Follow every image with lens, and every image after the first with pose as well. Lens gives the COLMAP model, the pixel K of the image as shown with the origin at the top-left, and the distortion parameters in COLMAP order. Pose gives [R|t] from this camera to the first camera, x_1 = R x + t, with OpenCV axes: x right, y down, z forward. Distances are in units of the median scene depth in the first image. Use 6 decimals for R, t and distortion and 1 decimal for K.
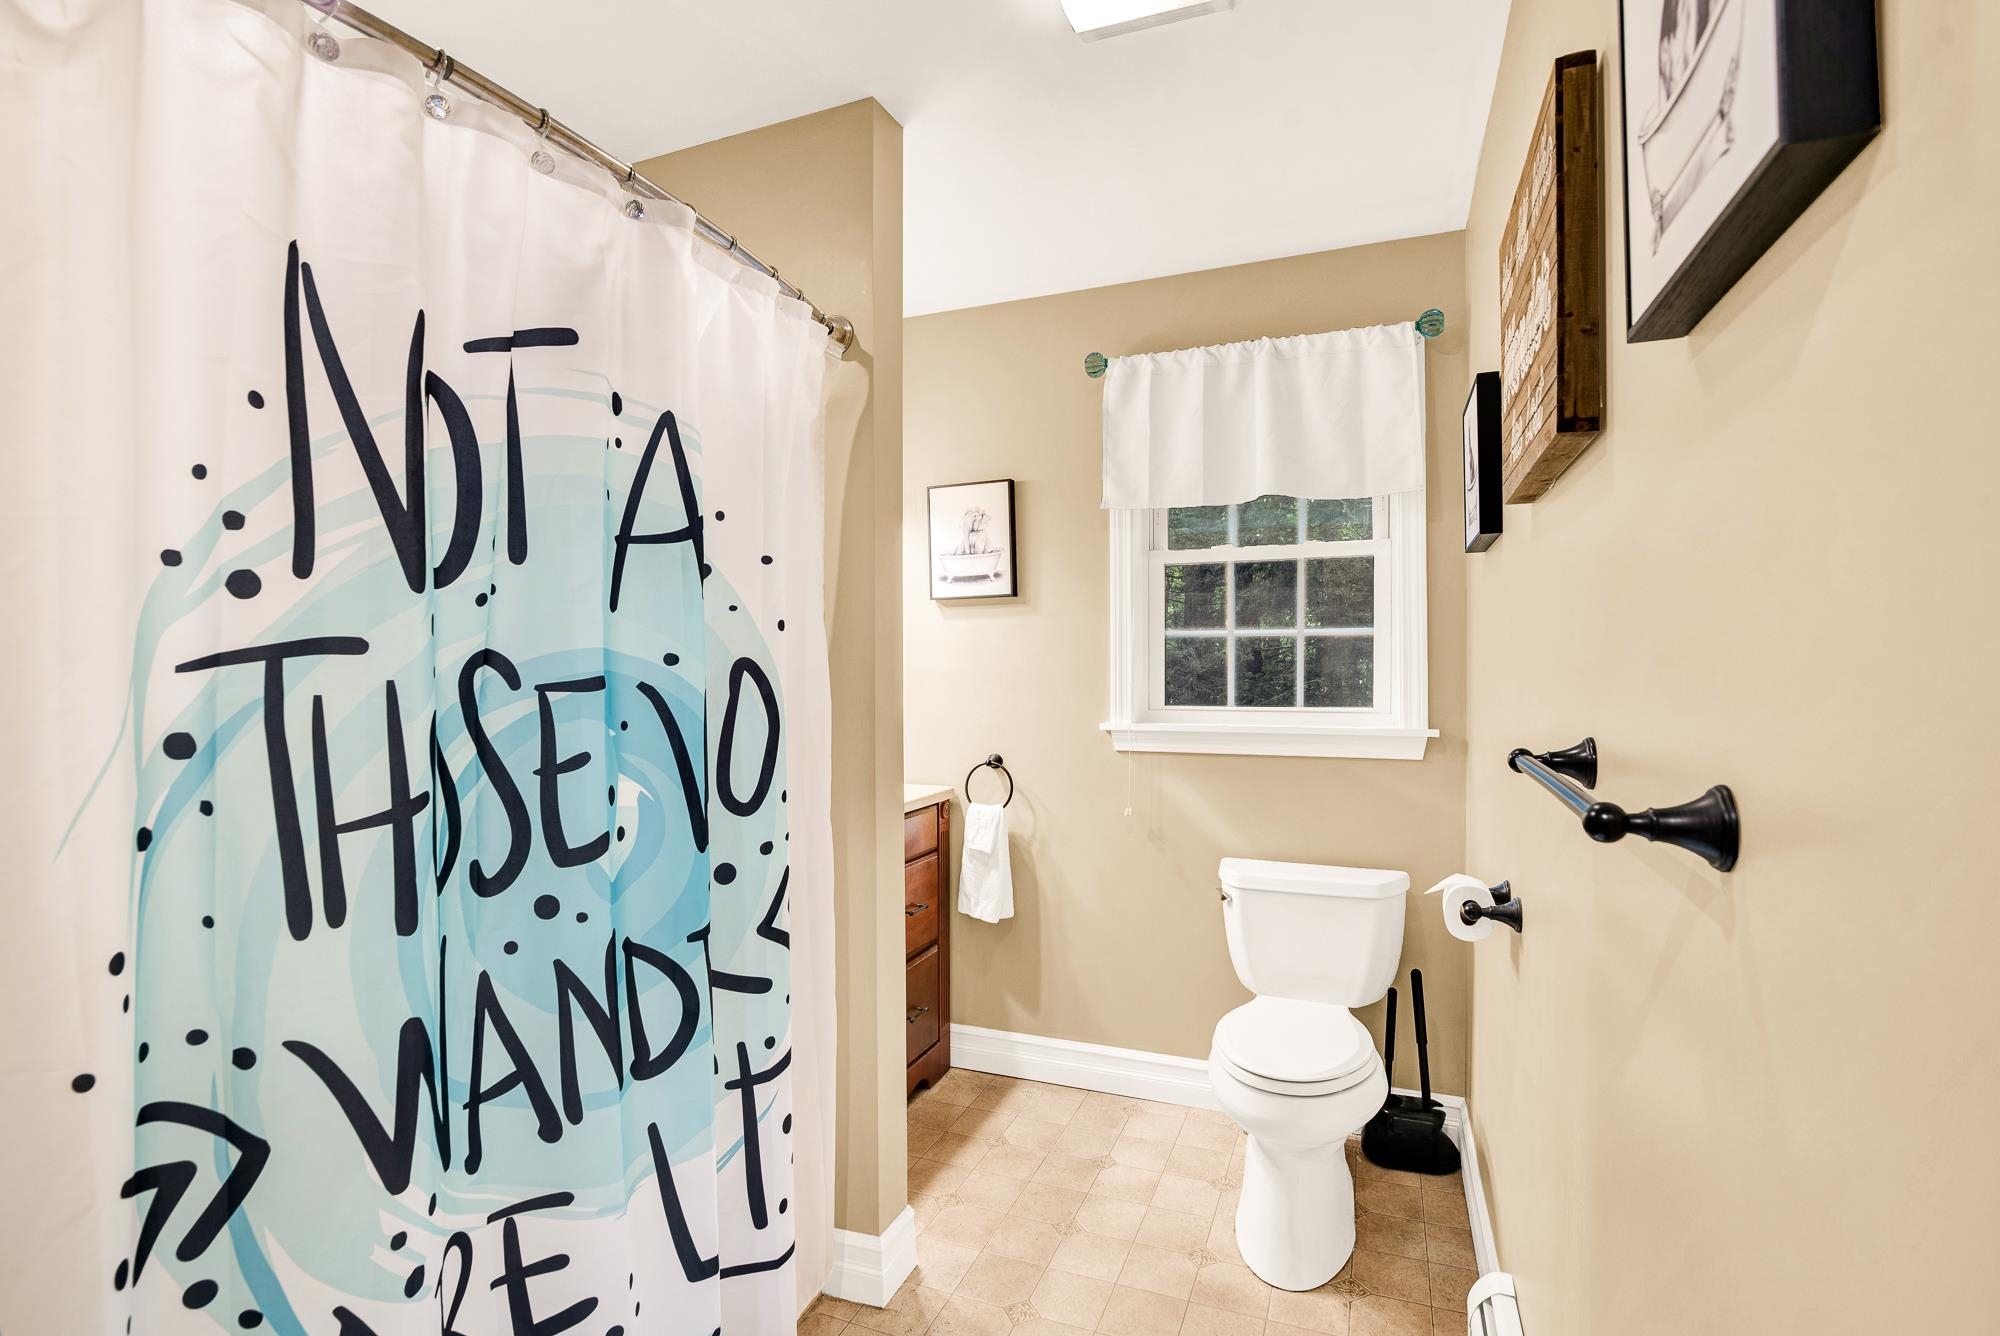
lens RADIAL K [[945.8, 0, 999.0], [0, 945.8, 670.9], [0, 0, 1]] dist [-0.021546, 0.001049]
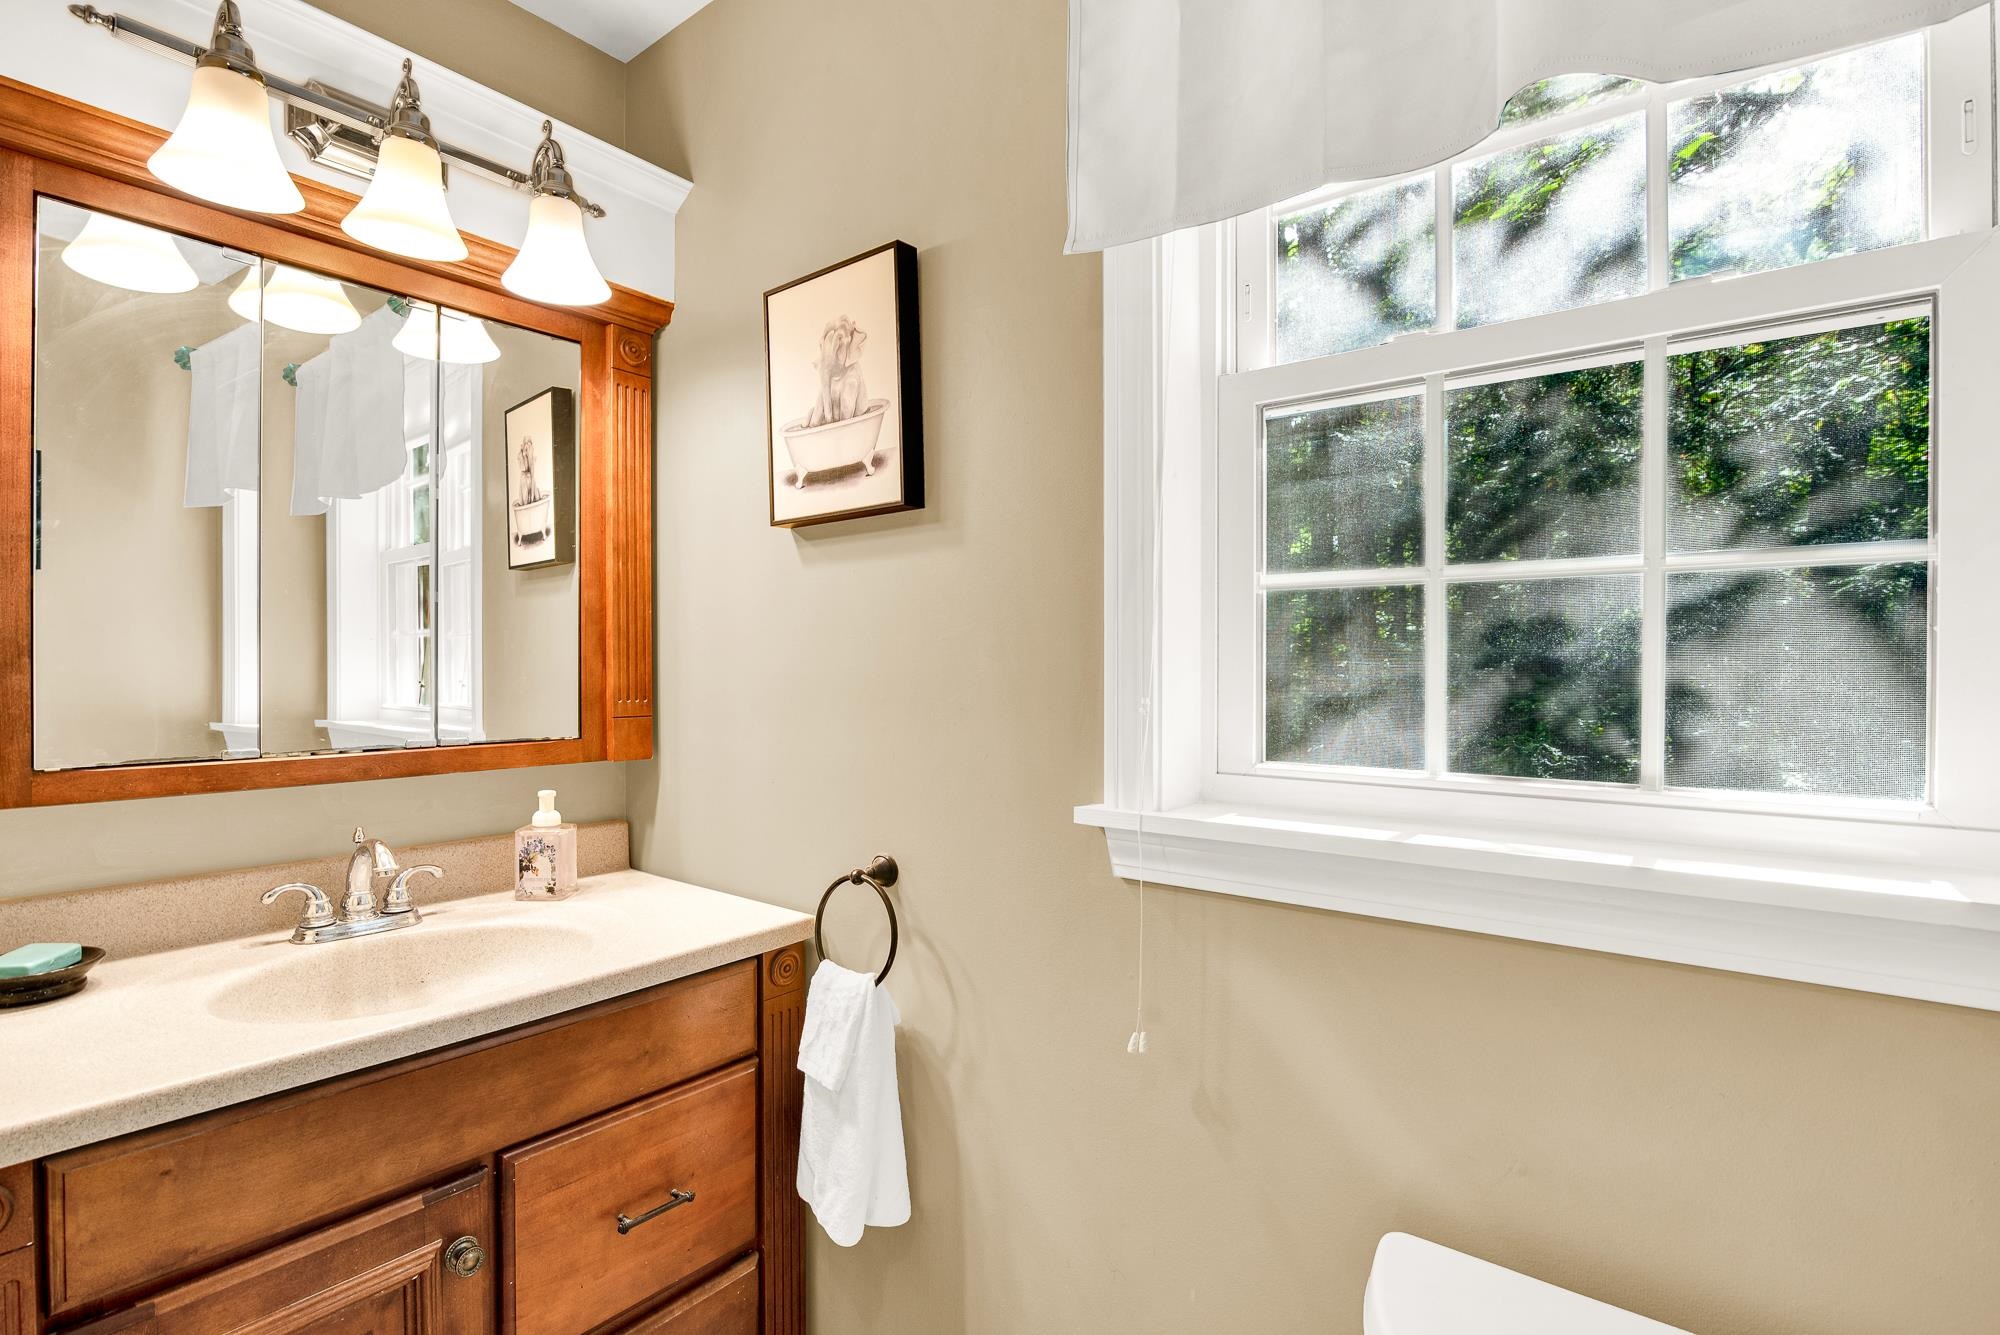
lens RADIAL K [[945.8, 0, 1004.1], [0, 945.8, 668.7], [0, 0, 1]] dist [-0.021546, 0.001049]
pose [[0.965810, 0.008282, -0.259120, 0.173077], [-0.008655, 0.999962, -0.000299, -0.003078], [0.259107, 0.002531, 0.965845, 0.581595]]
